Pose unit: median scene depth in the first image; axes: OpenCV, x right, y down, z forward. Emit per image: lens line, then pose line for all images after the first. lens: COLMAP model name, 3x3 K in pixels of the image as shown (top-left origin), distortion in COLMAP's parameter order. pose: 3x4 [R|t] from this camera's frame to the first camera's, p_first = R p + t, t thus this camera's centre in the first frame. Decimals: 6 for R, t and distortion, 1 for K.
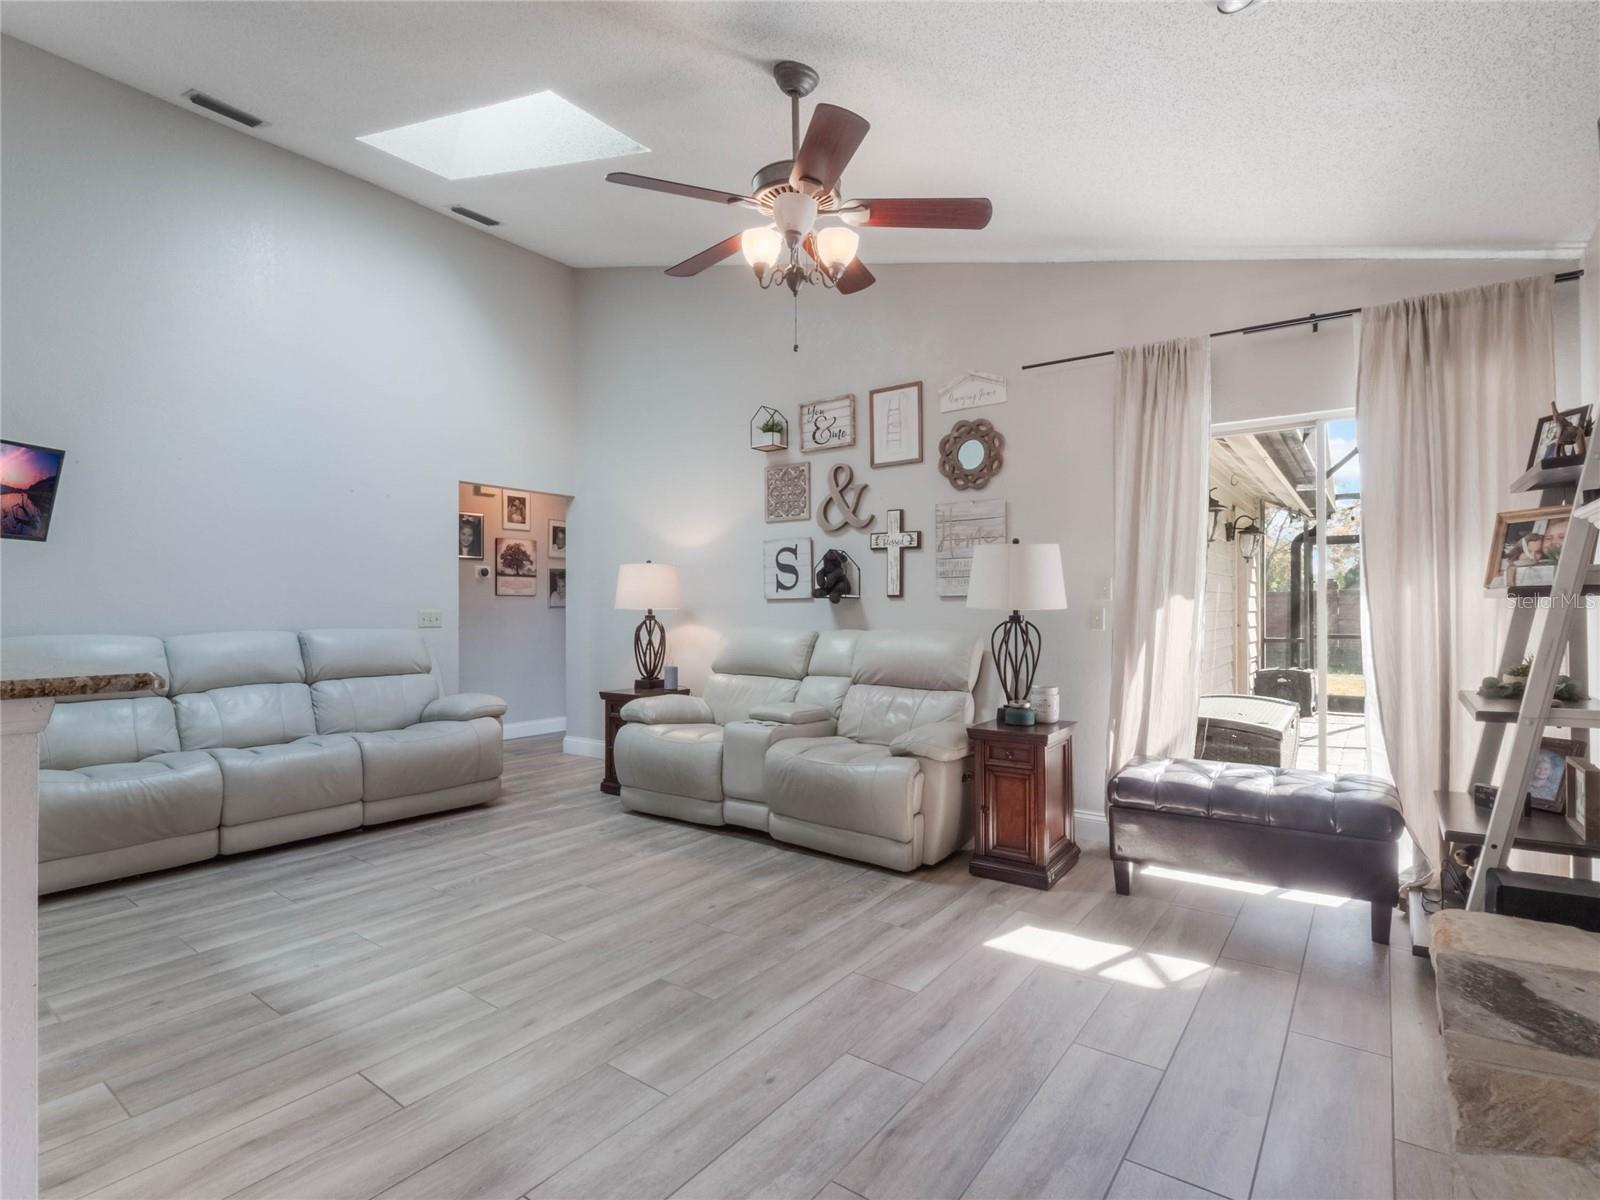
lens RADIAL K [[793.5, 0, 772.2], [0, 793.5, 595.2], [0, 0, 1]] dist [-0.011495, -0.000975]
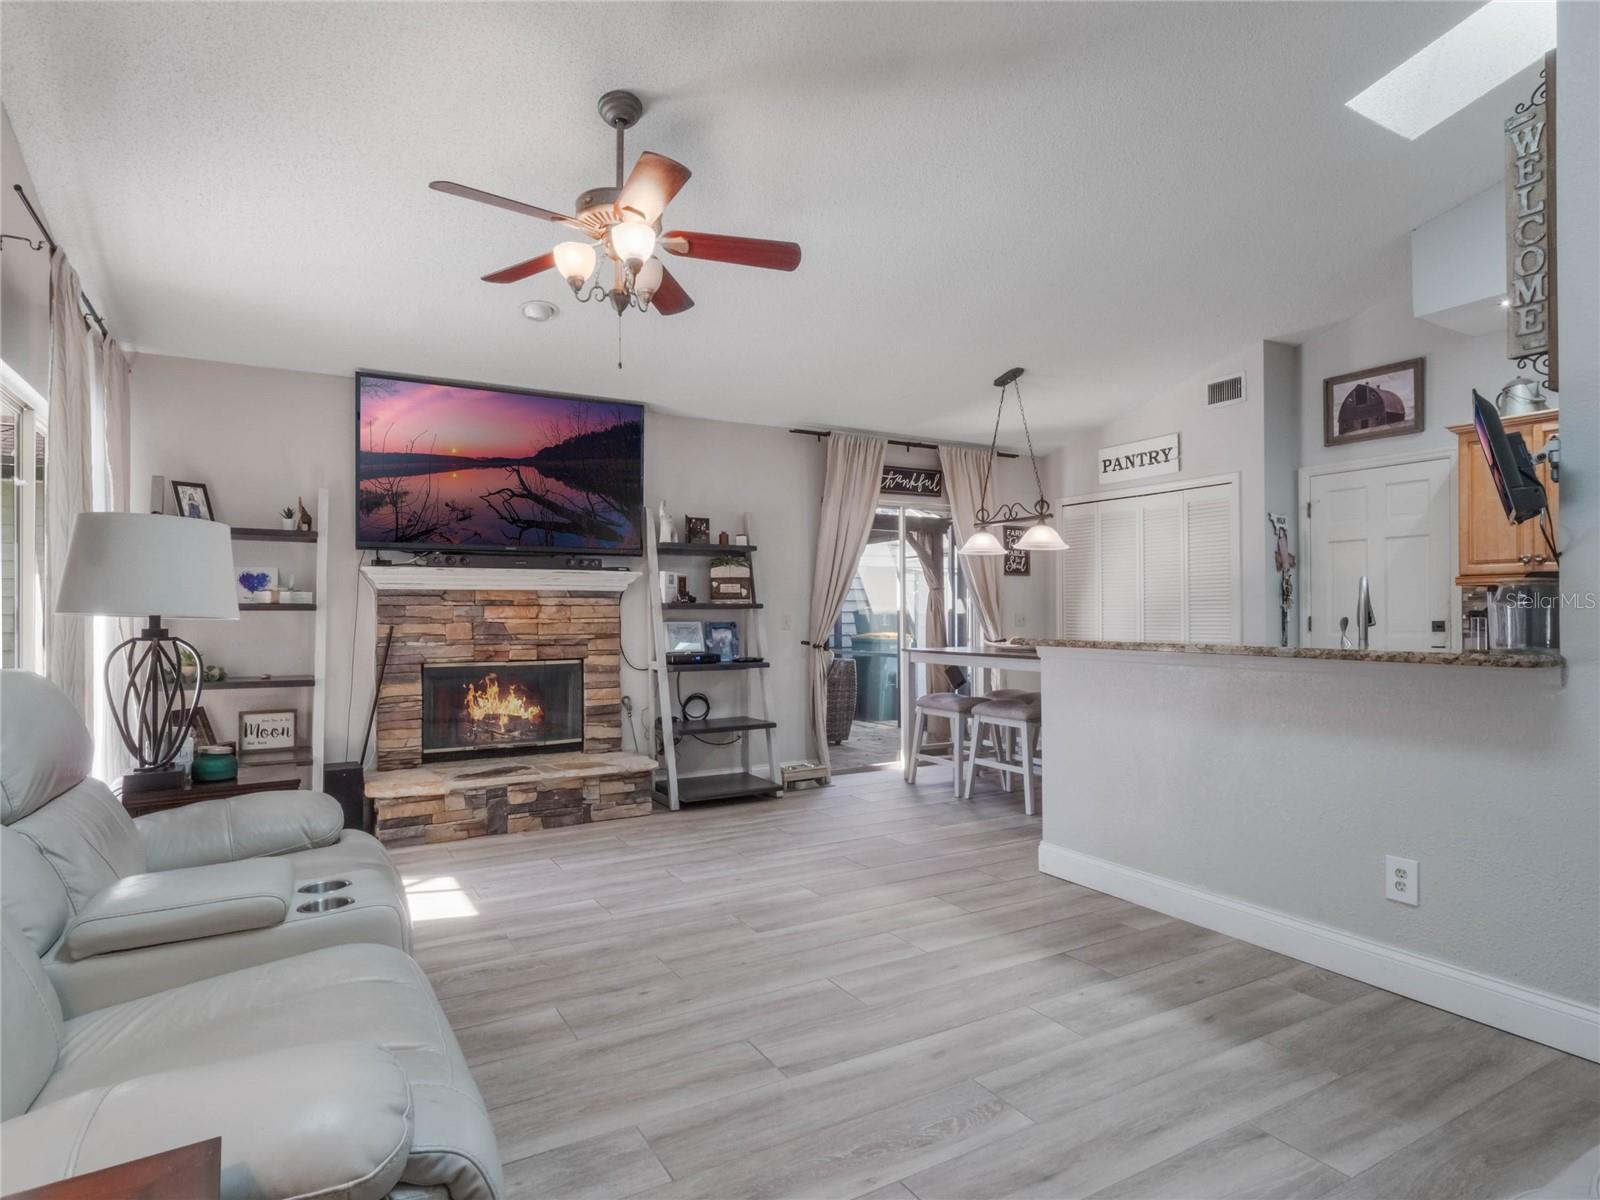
lens RADIAL K [[997.6, 0, 793.6], [0, 997.6, 604.2], [0, 0, 1]] dist [0.023289, -0.000164]
pose [[-0.930193, 0.010411, 0.366923, -0.450099], [0.001187, 0.999678, -0.025357, 0.021906], [-0.367068, -0.023152, -0.929906, 1.442274]]
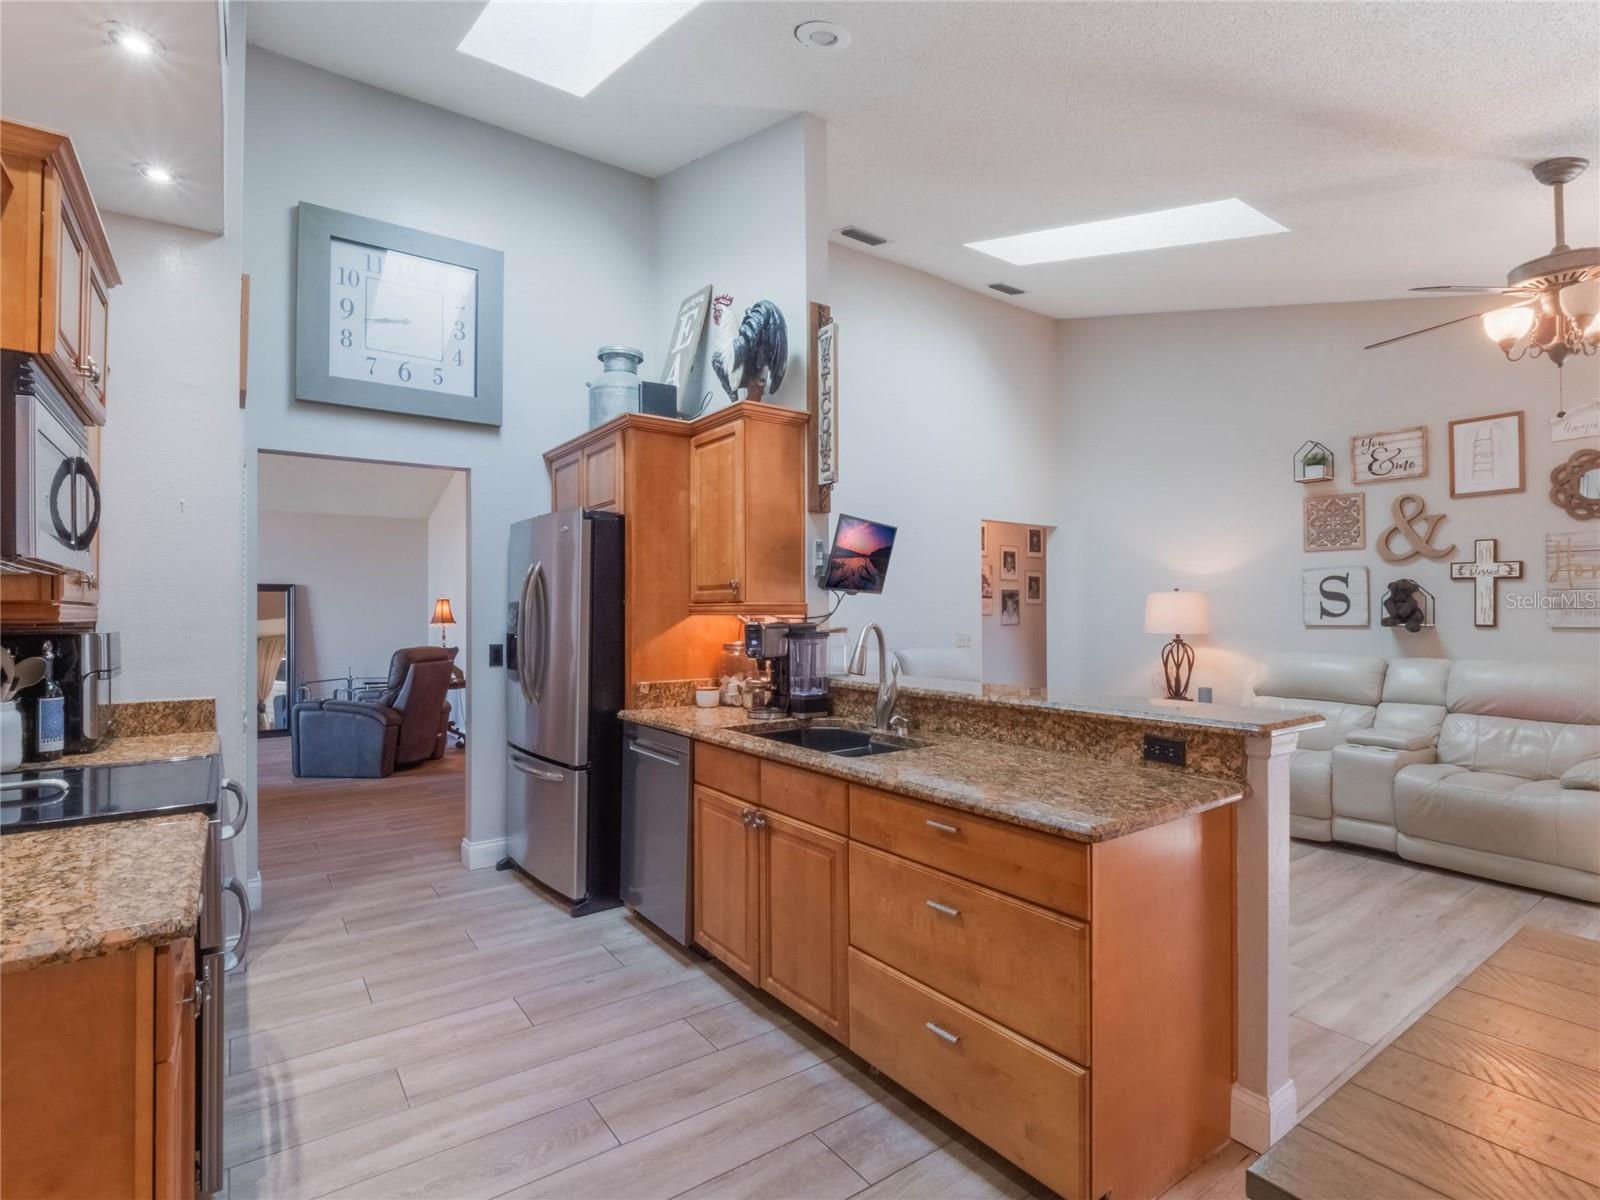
lens RADIAL K [[781.1, 0, 795.0], [0, 781.1, 600.7], [0, 0, 1]] dist [-0.007487, -0.001525]
pose [[0.953060, -0.004678, -0.302745, -0.442595], [0.005405, 0.999984, 0.001563, -0.042889], [0.302733, -0.003126, 0.953070, -0.230246]]
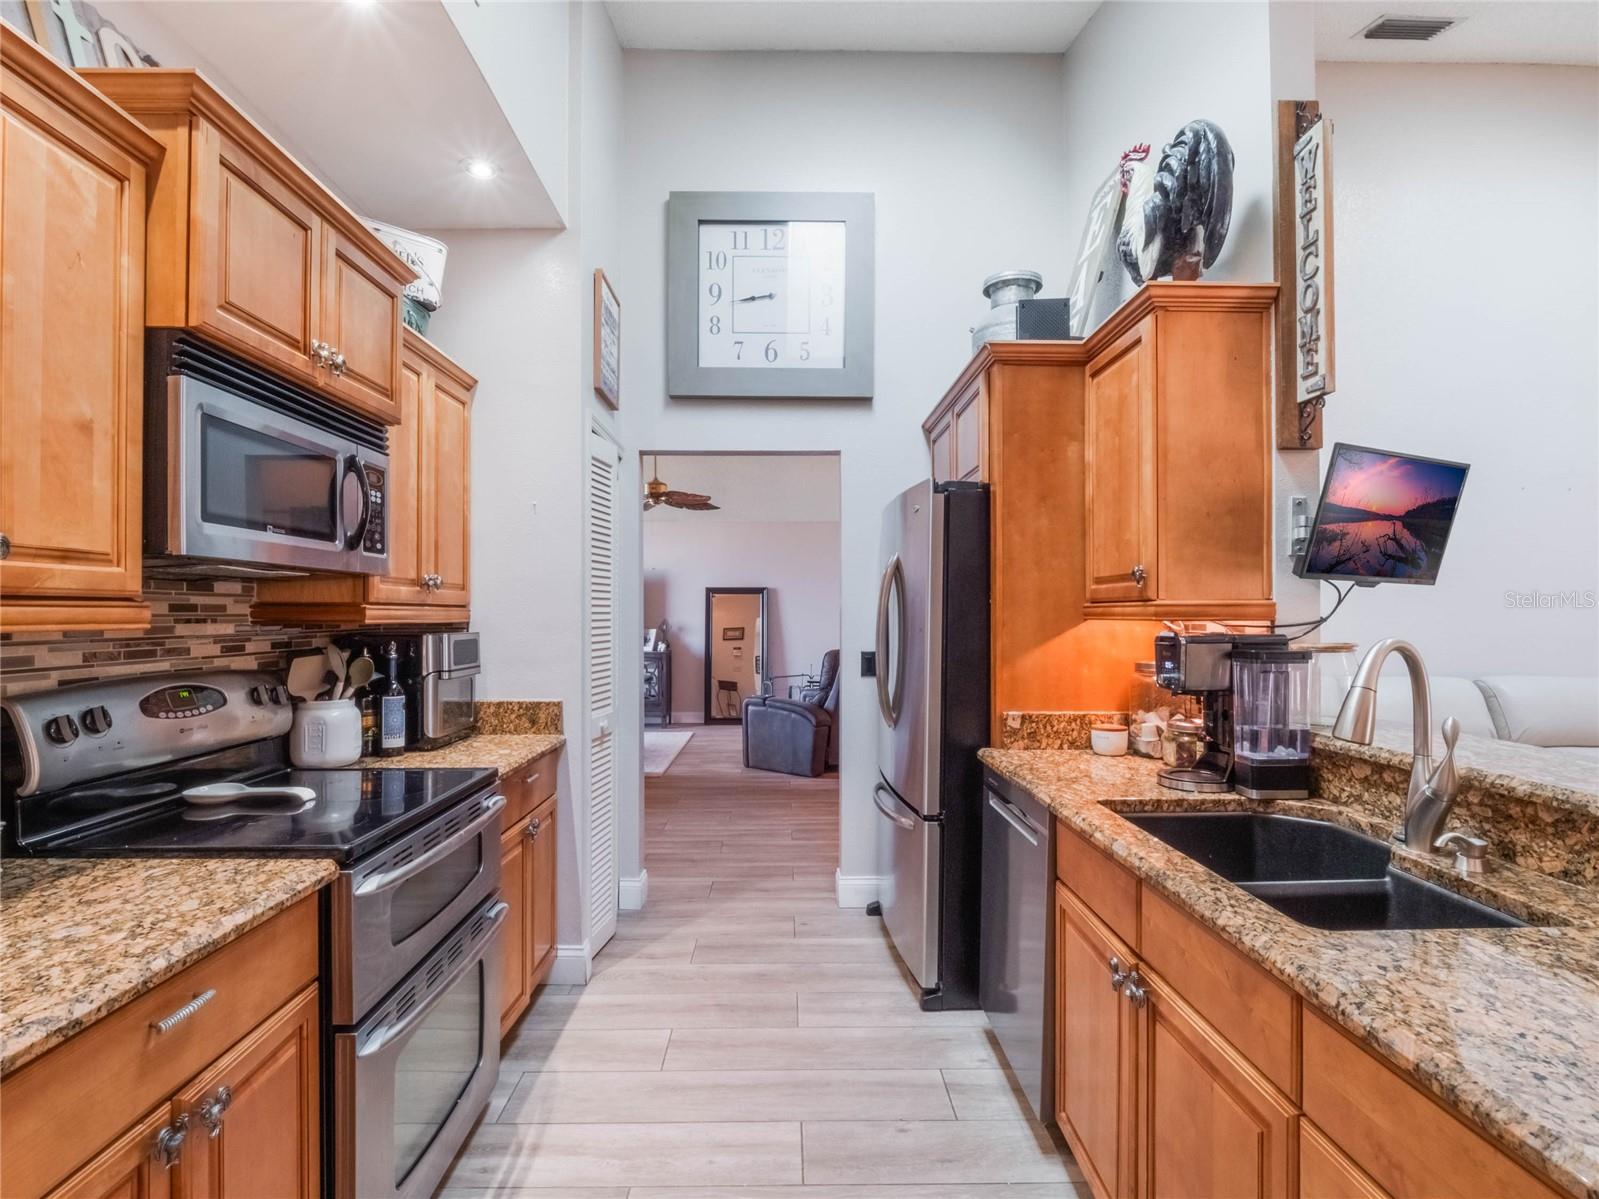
lens RADIAL K [[786.7, 0, 797.2], [0, 786.7, 607.6], [0, 0, 1]] dist [-0.002715, -0.007919]
pose [[0.615514, -0.002636, -0.788121, -0.473862], [0.010726, 0.999930, 0.005033, -0.040794], [0.788053, -0.011551, 0.615499, 0.016470]]
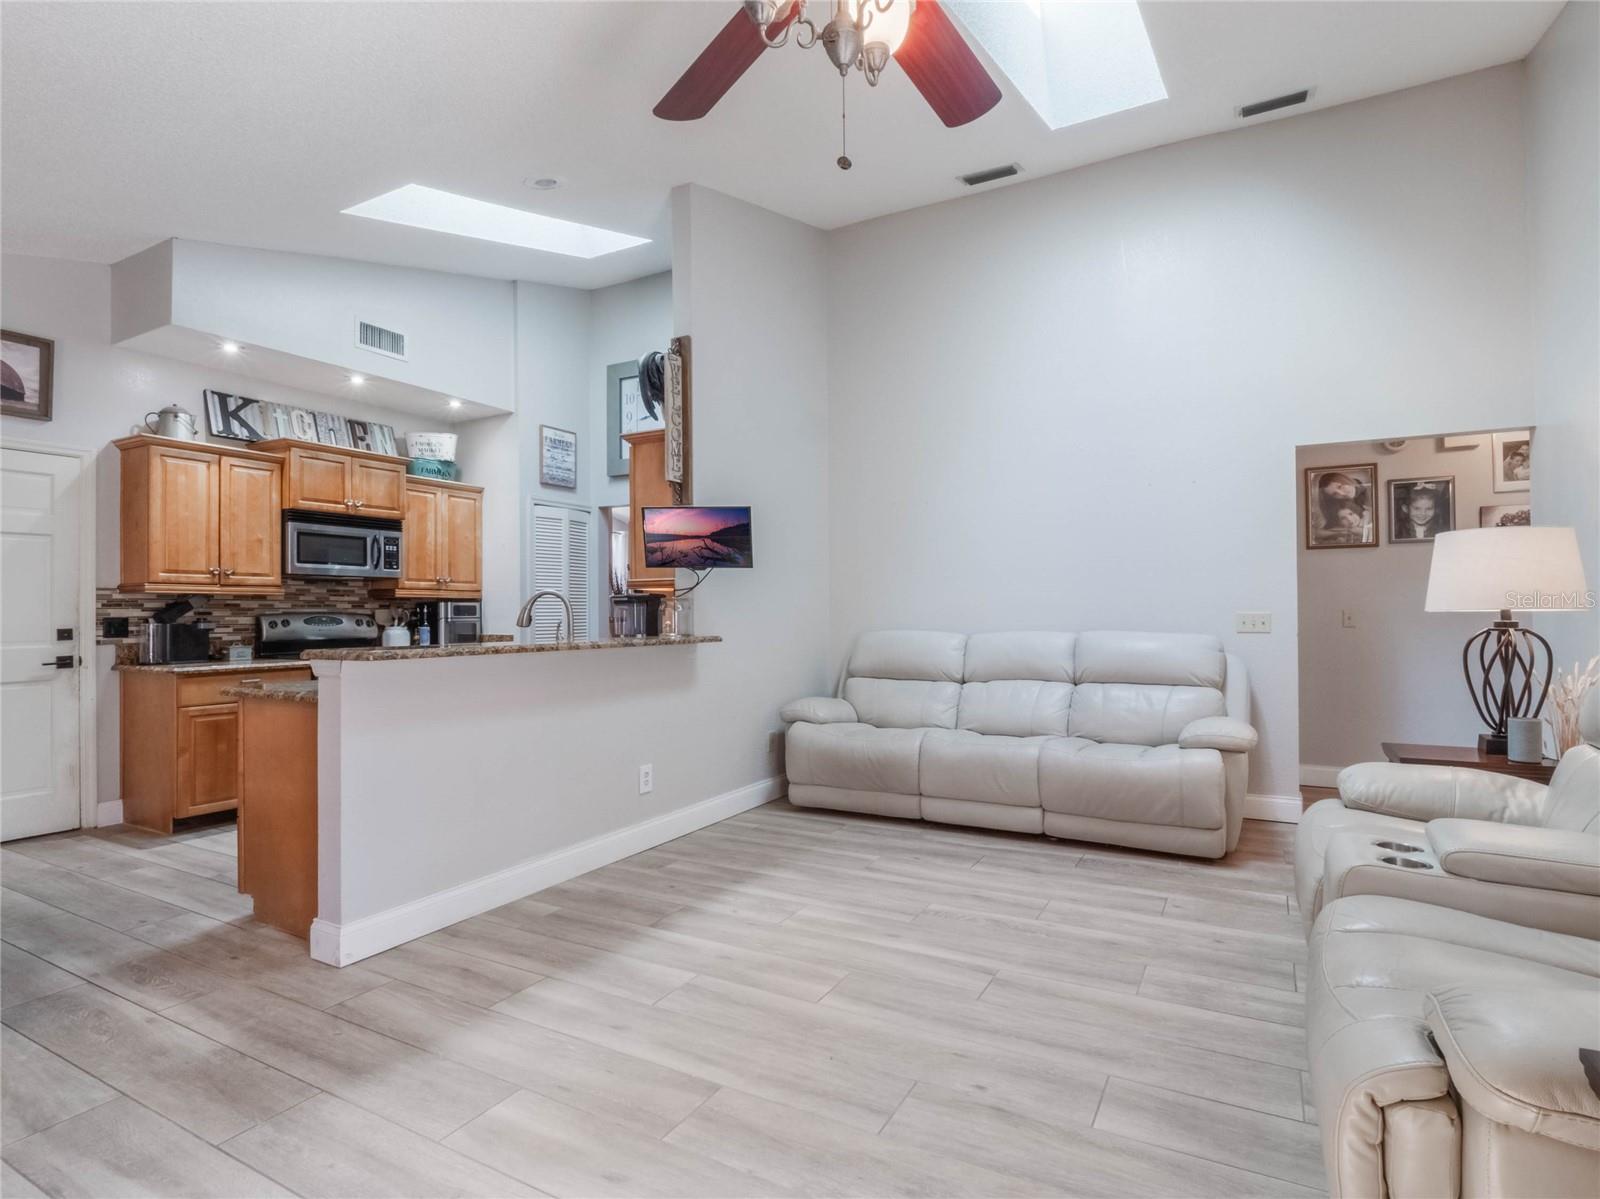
lens RADIAL K [[768.0, 0, 818.8], [0, 768.0, 600.6], [0, 0, 1]] dist [-0.004731, -0.001870]
pose [[0.186672, -0.013054, -0.982336, 0.386395], [0.023015, 0.999695, -0.008911, 0.005312], [0.982153, -0.020945, 0.186916, 0.585785]]
